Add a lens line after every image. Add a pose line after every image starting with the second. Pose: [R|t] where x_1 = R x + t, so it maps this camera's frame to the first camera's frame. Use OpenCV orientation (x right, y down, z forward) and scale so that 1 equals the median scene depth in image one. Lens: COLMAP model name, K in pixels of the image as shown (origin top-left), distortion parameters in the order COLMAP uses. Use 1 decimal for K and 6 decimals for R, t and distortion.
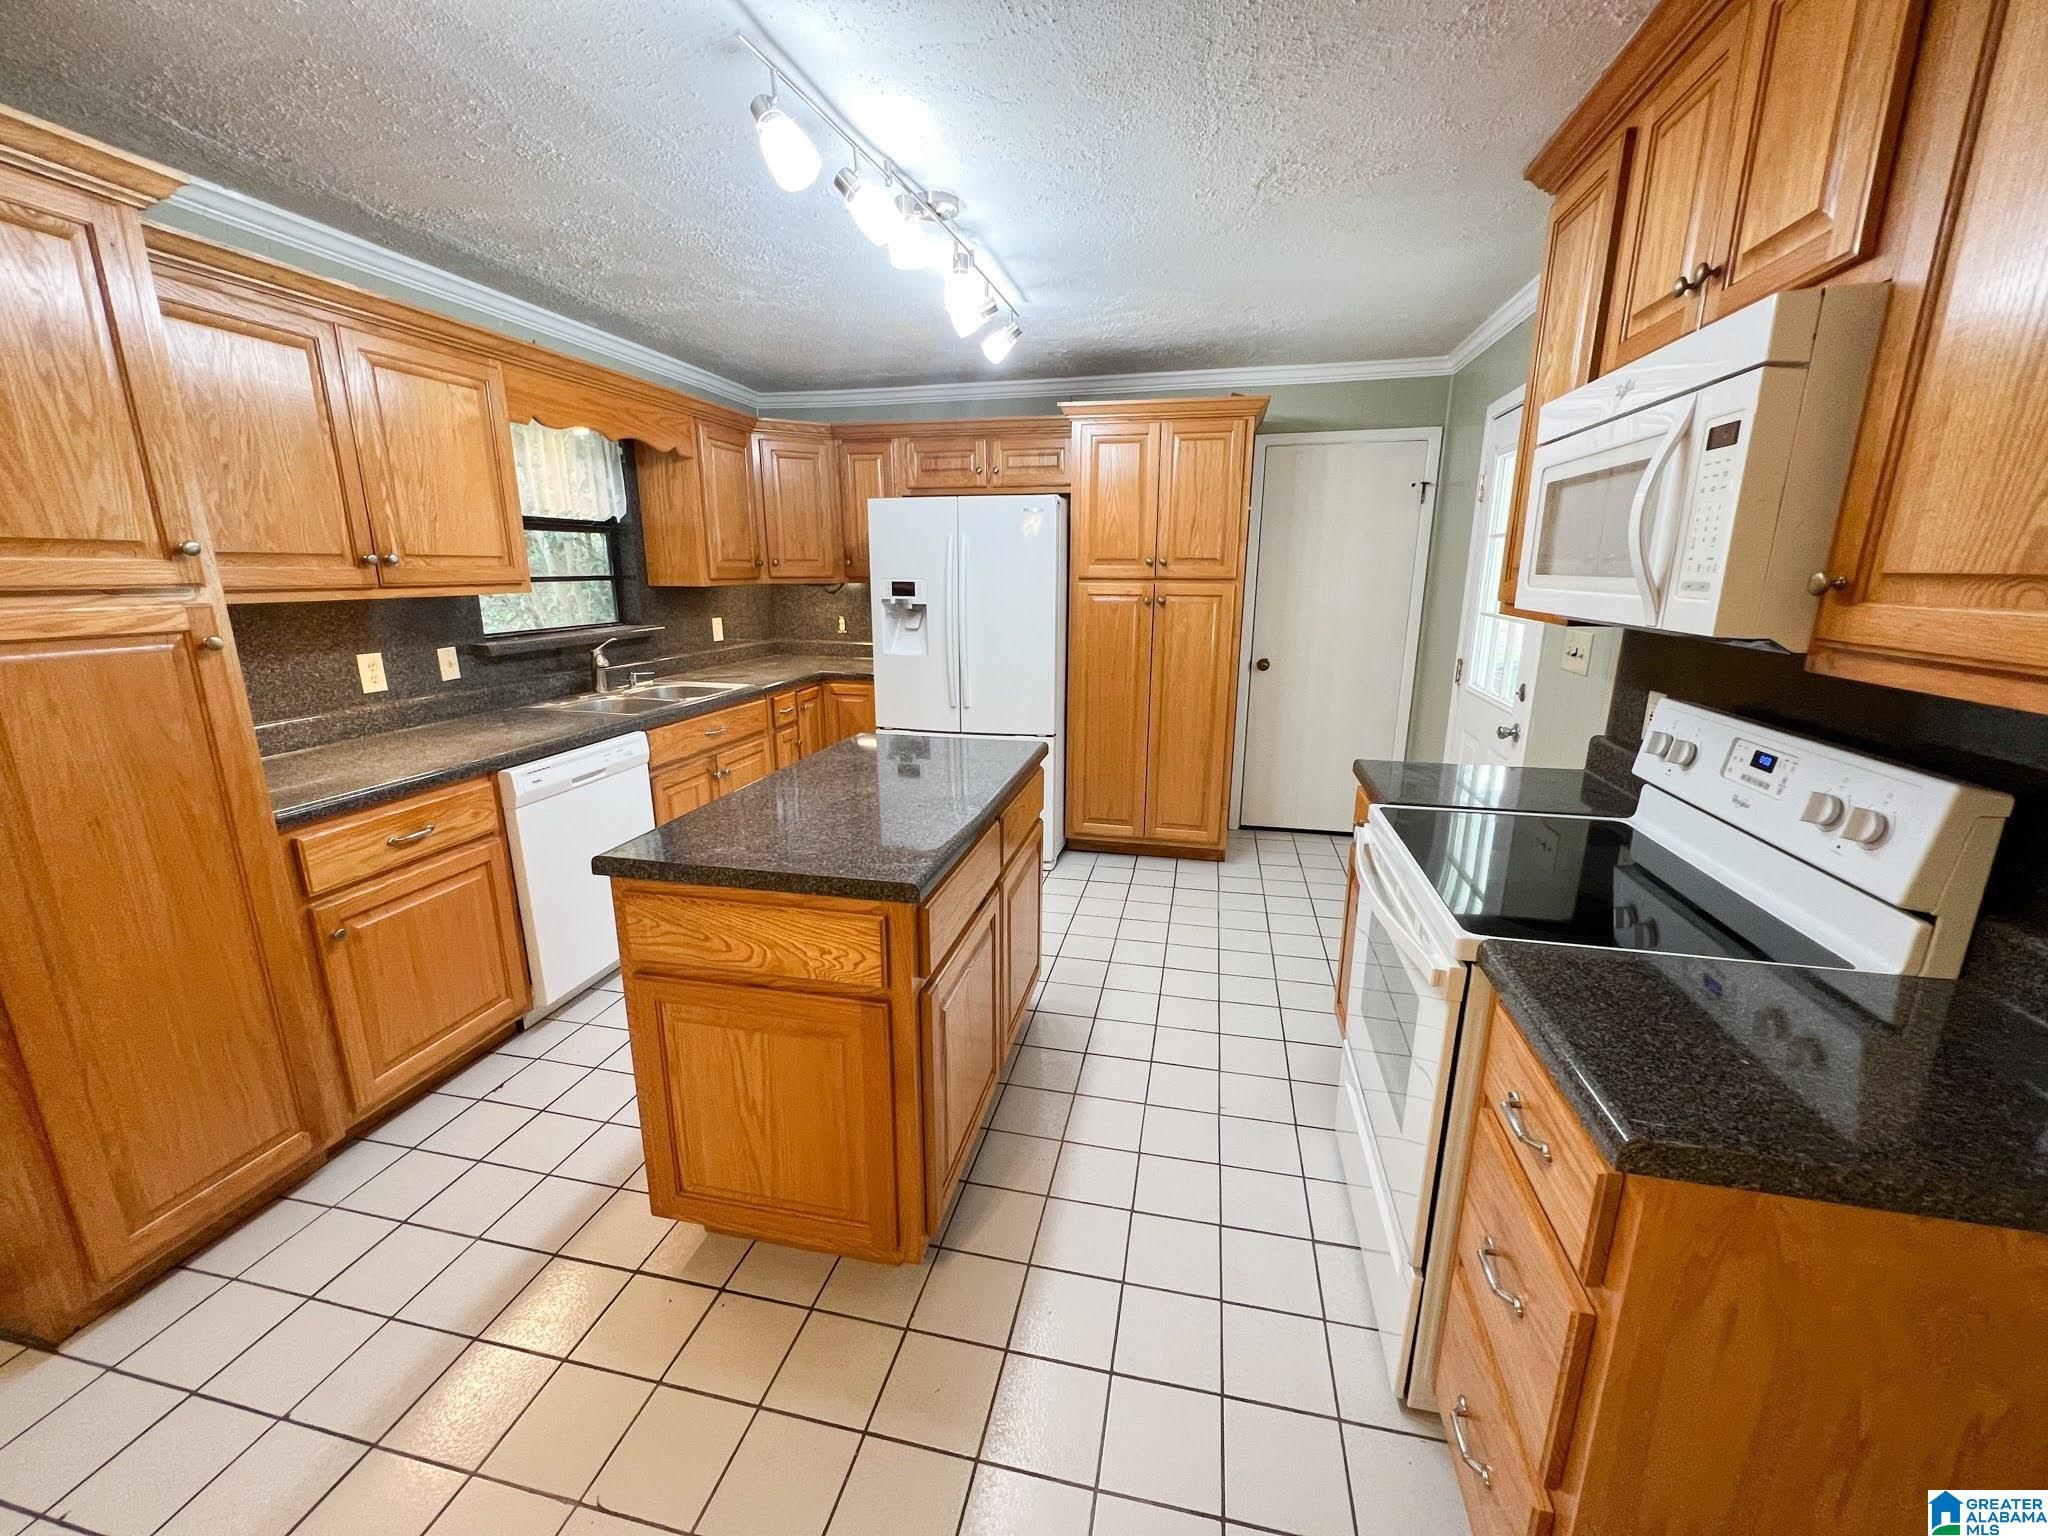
lens RADIAL K [[819.3, 0, 1028.8], [0, 819.3, 766.7], [0, 0, 1]] dist [0.000721, -0.000121]
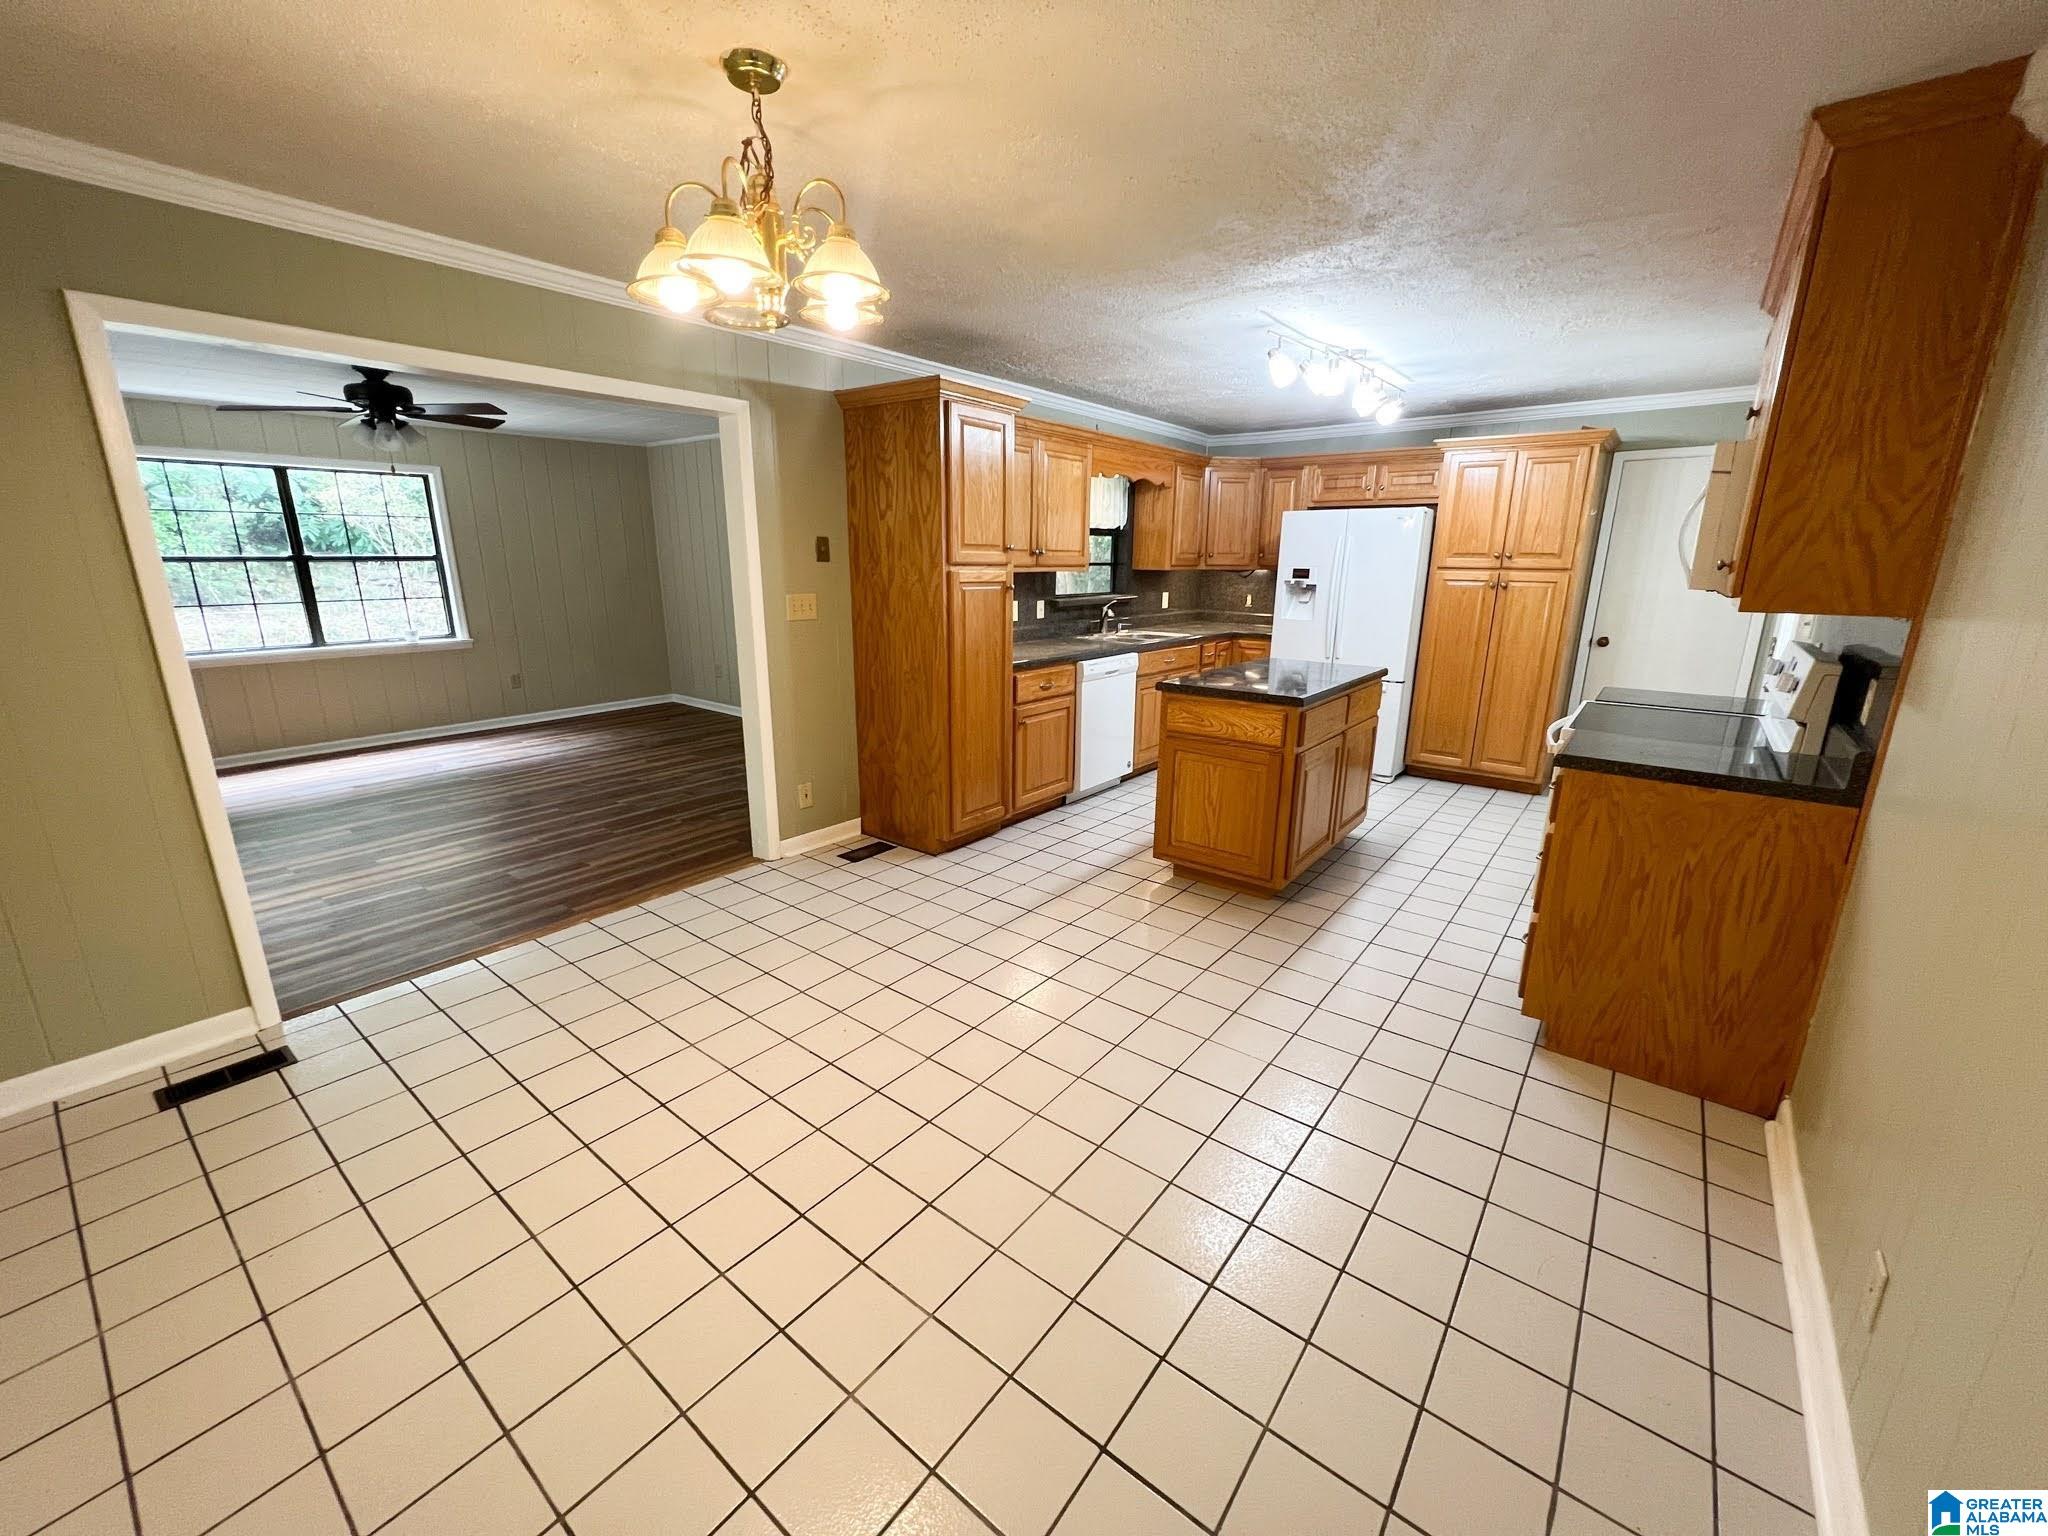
lens RADIAL K [[819.3, 0, 1028.8], [0, 819.3, 766.7], [0, 0, 1]] dist [0.000721, -0.000121]
pose [[0.902401, 0.112336, -0.415995, 0.056047], [-0.108905, 0.993535, 0.032052, 0.135256], [0.416907, 0.016380, 0.908802, -0.538908]]
